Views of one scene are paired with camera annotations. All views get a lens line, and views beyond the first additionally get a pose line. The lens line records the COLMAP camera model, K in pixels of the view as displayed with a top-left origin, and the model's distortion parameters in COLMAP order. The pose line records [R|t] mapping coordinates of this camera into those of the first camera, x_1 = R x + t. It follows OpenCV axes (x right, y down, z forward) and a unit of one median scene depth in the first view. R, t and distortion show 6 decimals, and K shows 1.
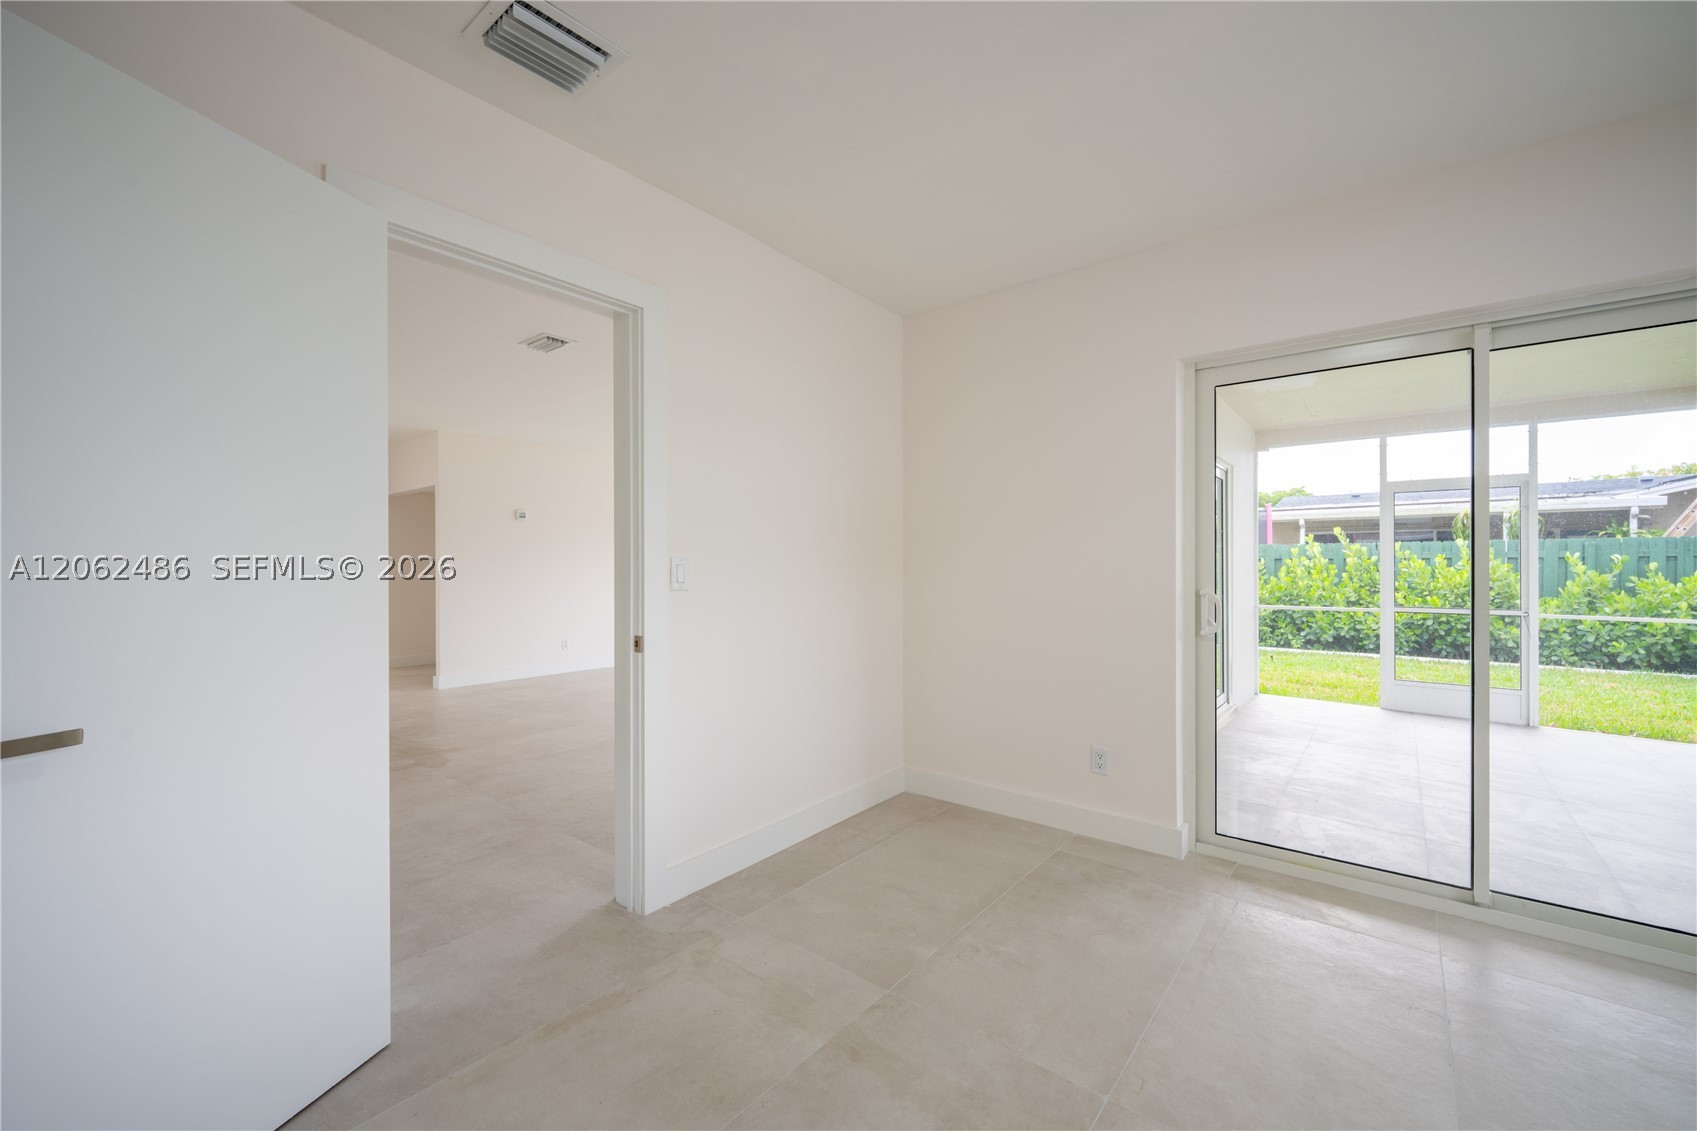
lens RADIAL K [[684.1, 0, 843.6], [0, 684.1, 565.1], [0, 0, 1]] dist [0.003449, -0.000345]
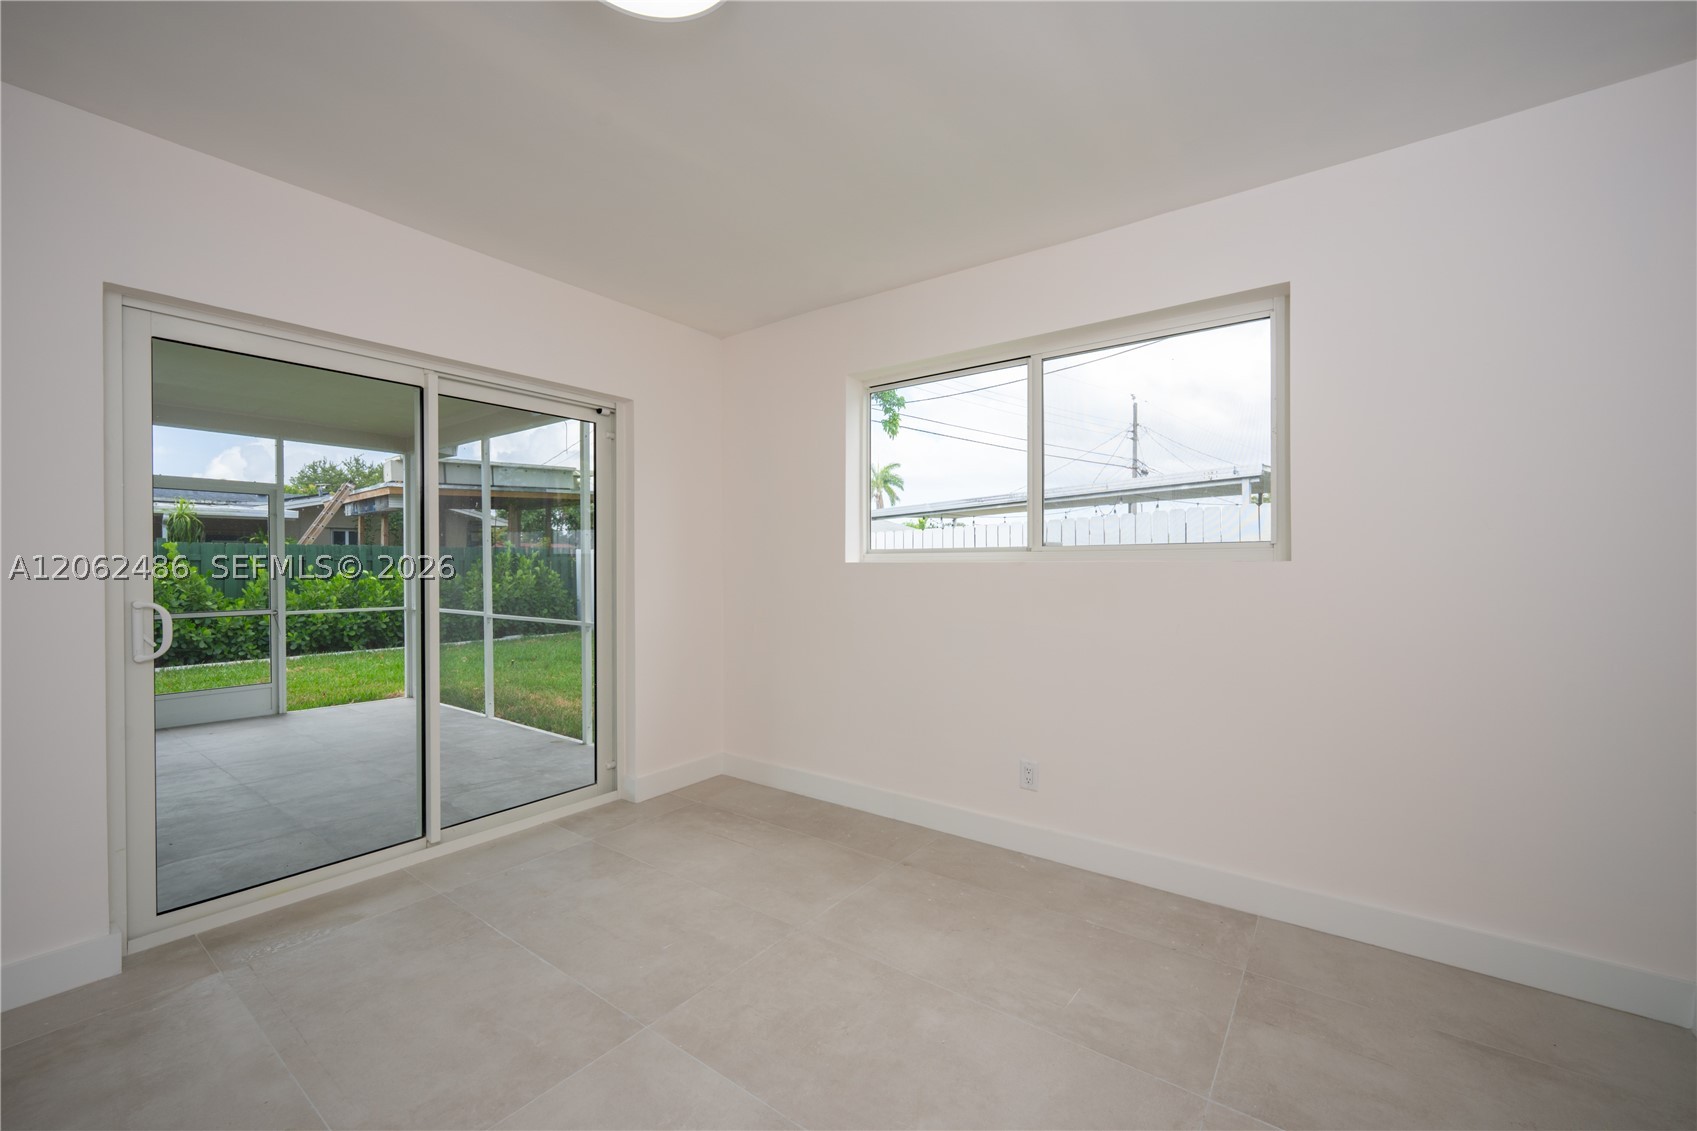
lens RADIAL K [[684.1, 0, 853.1], [0, 684.1, 567.9], [0, 0, 1]] dist [0.003449, -0.000345]
pose [[-0.047192, -0.004151, 0.998877, -0.096486], [0.004410, 0.999981, 0.004364, 0.000161], [-0.998876, 0.004611, -0.047172, 0.091385]]
